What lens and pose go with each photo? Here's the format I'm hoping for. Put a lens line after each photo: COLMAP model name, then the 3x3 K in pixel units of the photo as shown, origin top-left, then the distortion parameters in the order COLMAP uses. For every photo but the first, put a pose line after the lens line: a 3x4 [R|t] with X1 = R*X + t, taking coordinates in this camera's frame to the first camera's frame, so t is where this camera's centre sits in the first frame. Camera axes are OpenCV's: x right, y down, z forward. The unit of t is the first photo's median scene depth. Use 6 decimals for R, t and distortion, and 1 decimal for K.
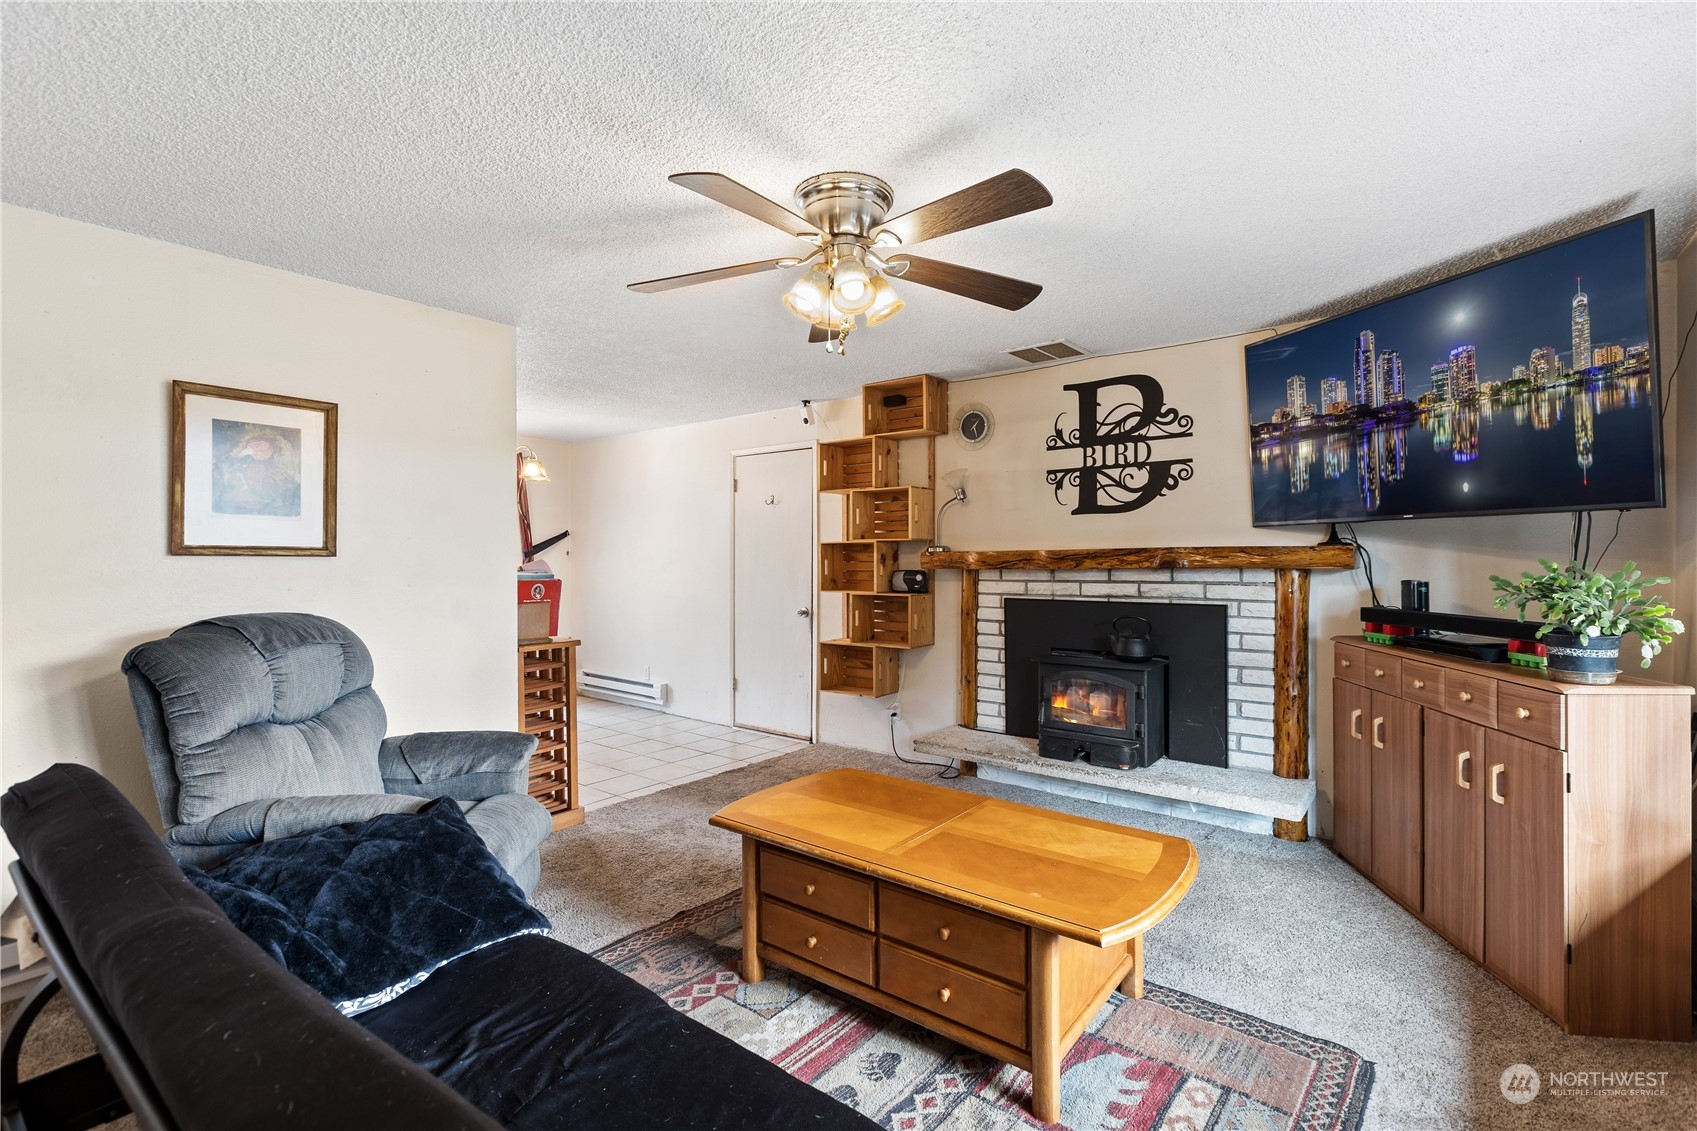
lens RADIAL K [[754.0, 0, 833.7], [0, 754.0, 562.3], [0, 0, 1]] dist [0.002905, -0.001605]
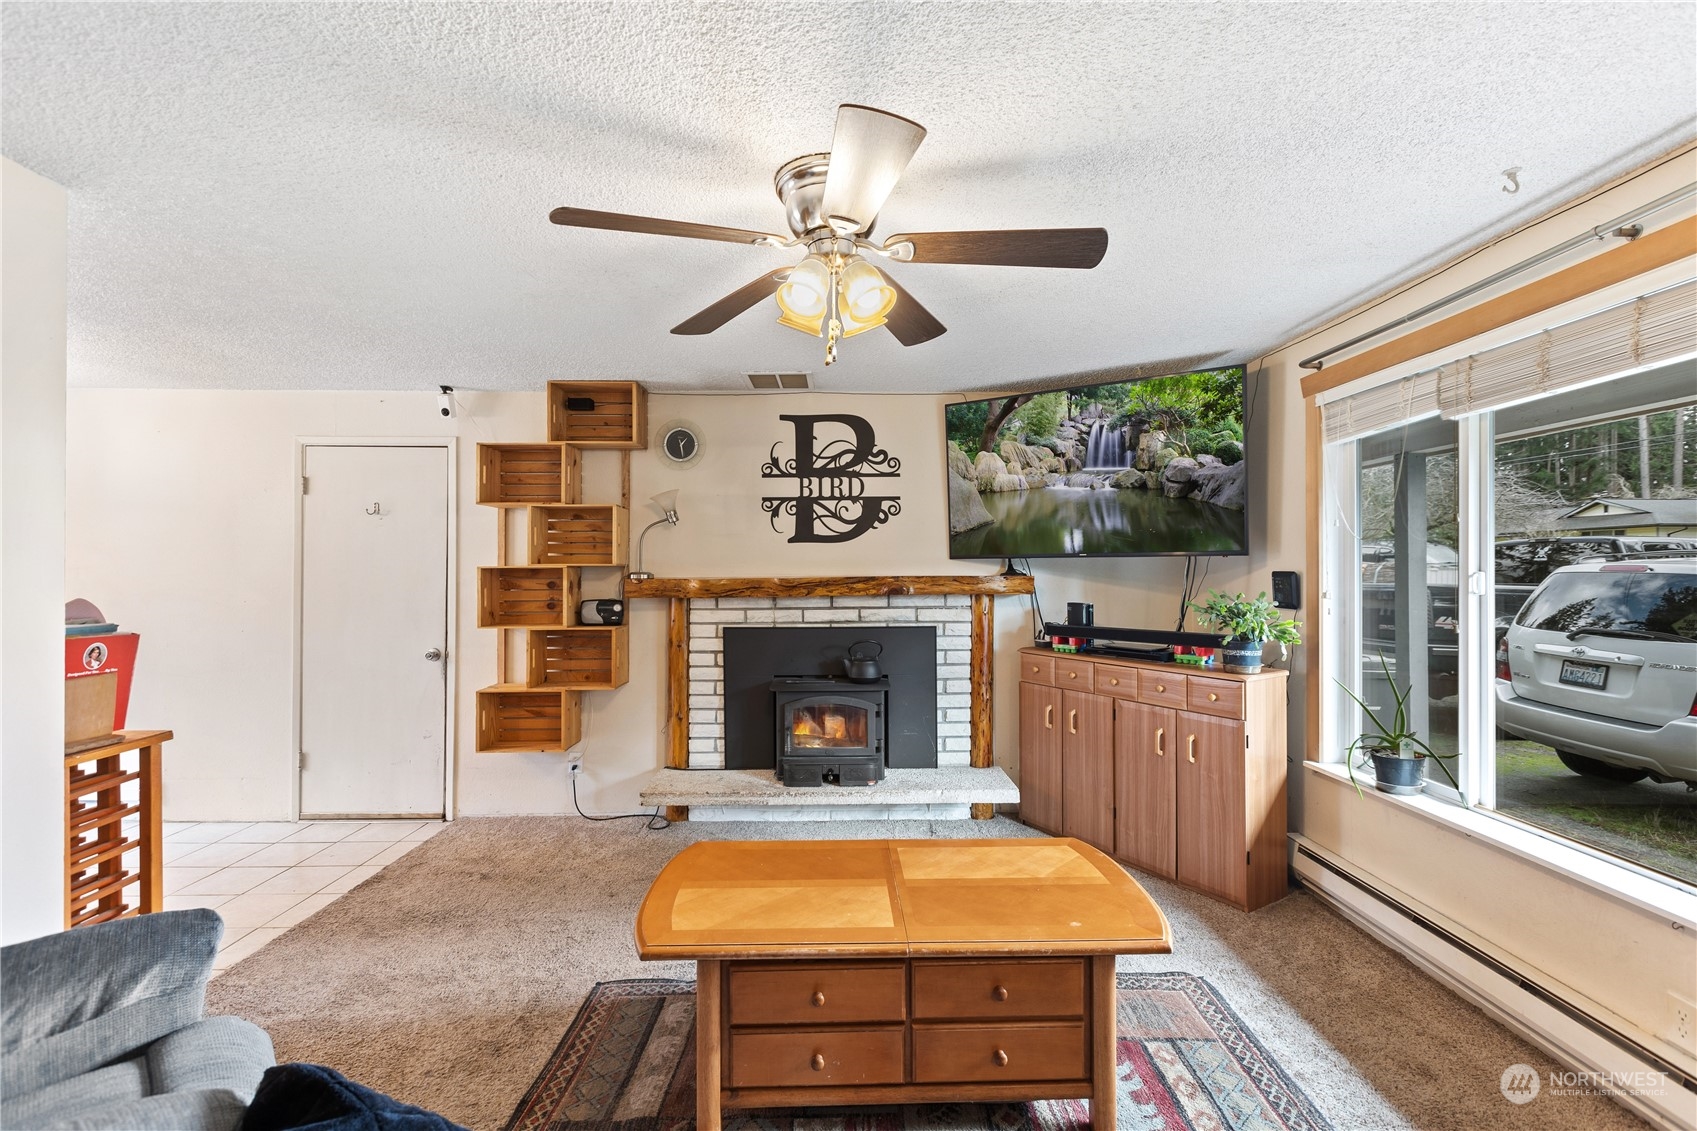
lens RADIAL K [[754.0, 0, 841.9], [0, 754.0, 568.4], [0, 0, 1]] dist [0.002905, -0.001605]
pose [[0.773969, 0.003809, 0.633212, -0.300178], [0.004808, 0.999918, -0.011892, -0.017490], [-0.633205, 0.012249, 0.773887, 0.184859]]
